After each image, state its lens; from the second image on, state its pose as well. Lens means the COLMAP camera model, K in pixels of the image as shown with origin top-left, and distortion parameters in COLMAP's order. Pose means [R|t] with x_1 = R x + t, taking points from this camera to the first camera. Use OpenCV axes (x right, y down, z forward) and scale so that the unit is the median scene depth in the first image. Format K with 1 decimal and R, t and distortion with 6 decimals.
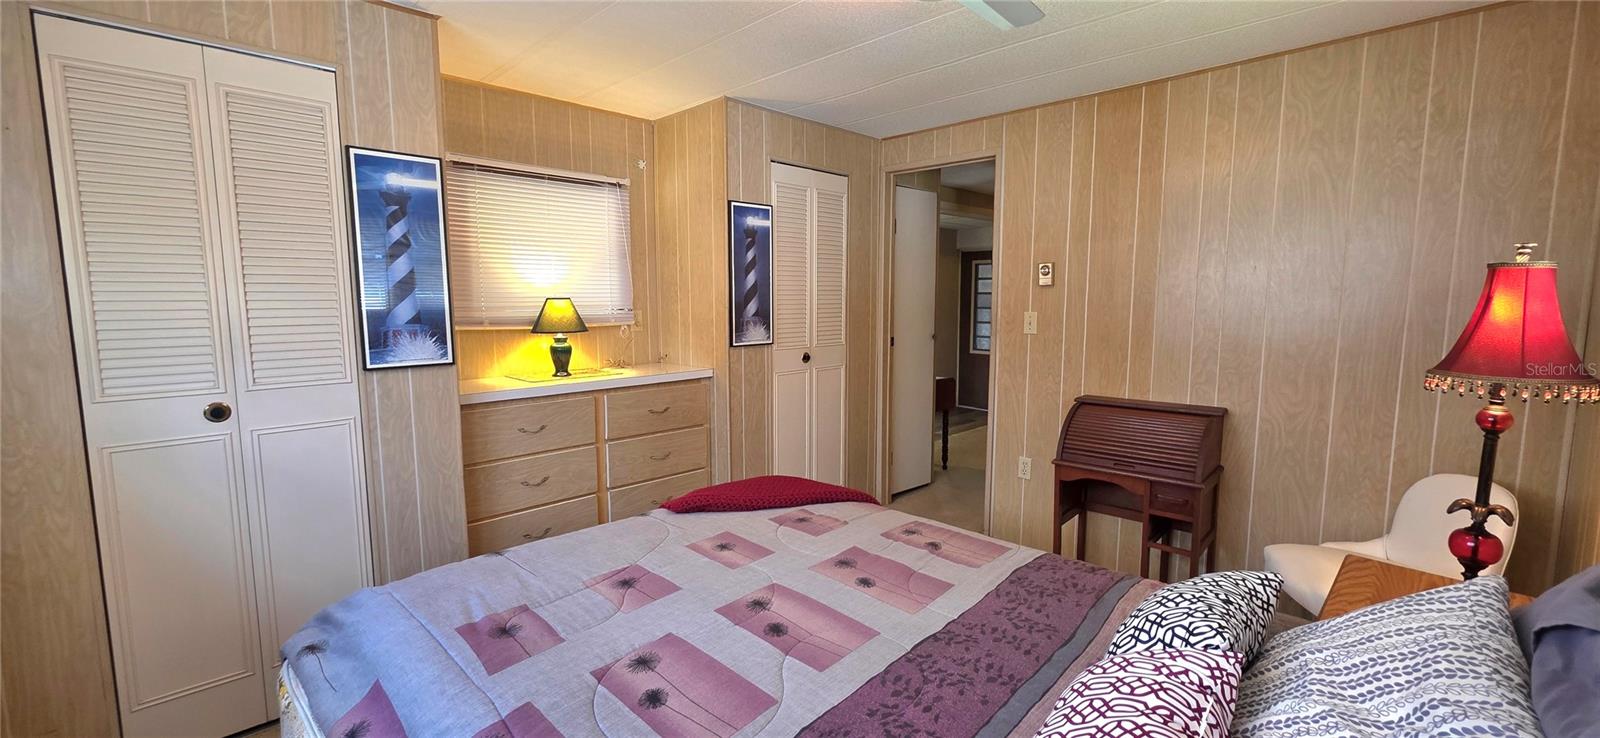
lens RADIAL K [[636.9, 0, 804.8], [0, 636.9, 360.2], [0, 0, 1]] dist [0.004804, 0.000548]
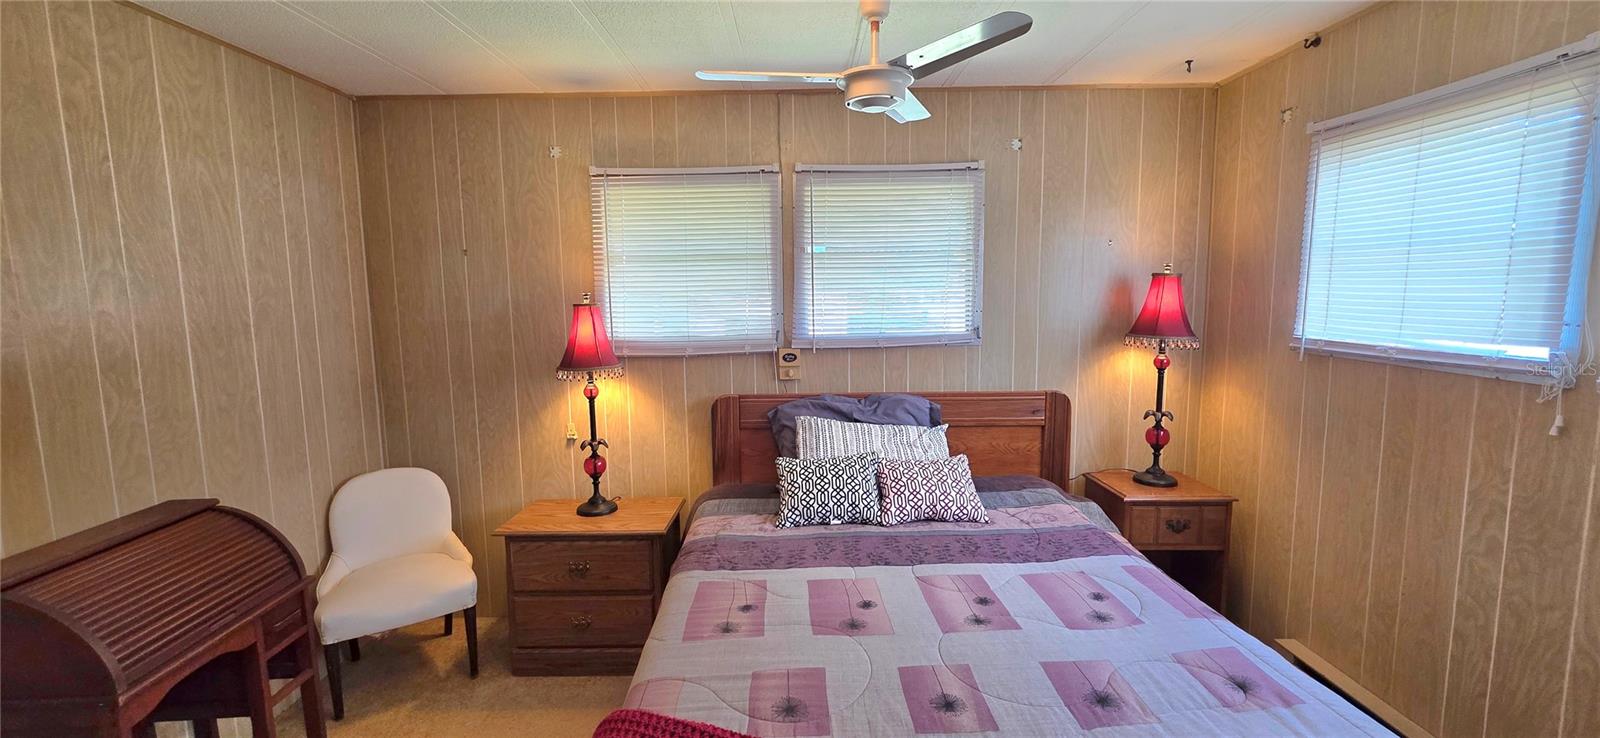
lens RADIAL K [[636.9, 0, 804.8], [0, 636.9, 360.2], [0, 0, 1]] dist [0.004804, 0.000548]
pose [[-0.707533, -0.064812, 0.703702, -0.532581], [0.088410, 0.979844, 0.179136, -0.239605], [-0.701128, 0.188959, -0.687542, 1.669849]]
